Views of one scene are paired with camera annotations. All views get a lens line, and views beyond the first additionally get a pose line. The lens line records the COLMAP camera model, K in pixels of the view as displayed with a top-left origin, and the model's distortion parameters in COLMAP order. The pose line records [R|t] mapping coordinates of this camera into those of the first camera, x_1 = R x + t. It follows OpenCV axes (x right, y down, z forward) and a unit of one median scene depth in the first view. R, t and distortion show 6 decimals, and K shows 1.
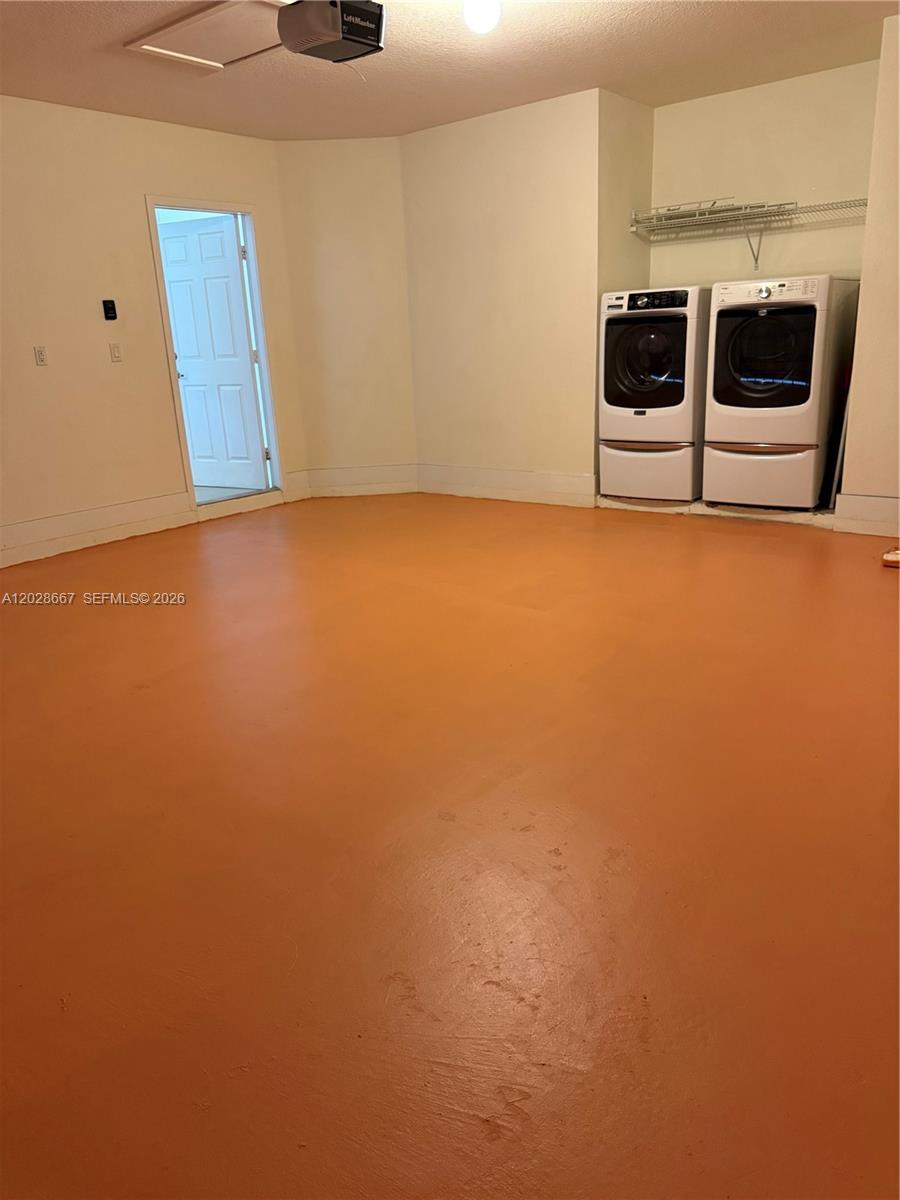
lens RADIAL K [[859.9, 0, 448.7], [0, 859.9, 599.7], [0, 0, 1]] dist [0.041764, -0.038503]
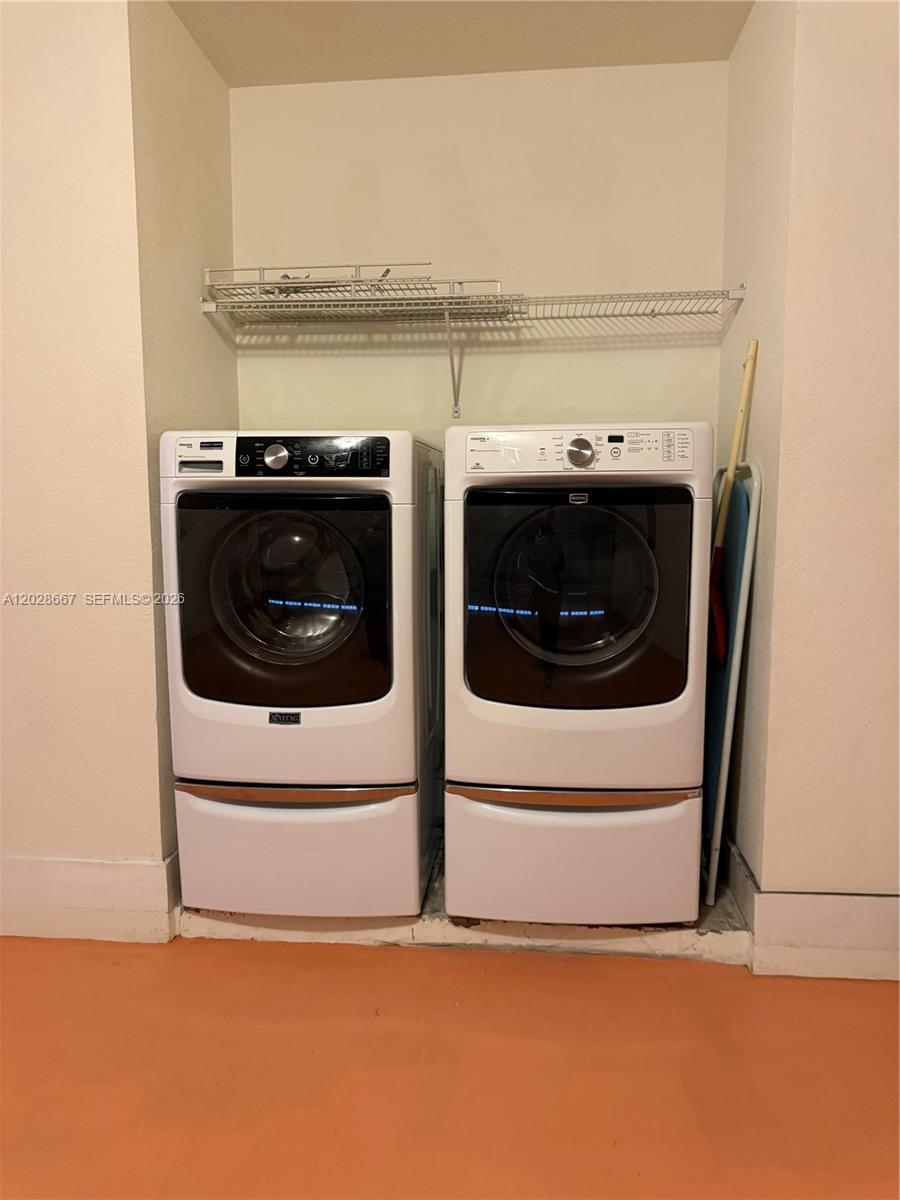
lens RADIAL K [[859.9, 0, 414.5], [0, 859.9, 622.7], [0, 0, 1]] dist [0.041764, -0.038503]
pose [[0.841380, -0.030902, 0.539560, 0.056607], [0.126209, 0.981994, -0.140567, -0.198046], [-0.525500, 0.186368, 0.830130, 0.629016]]
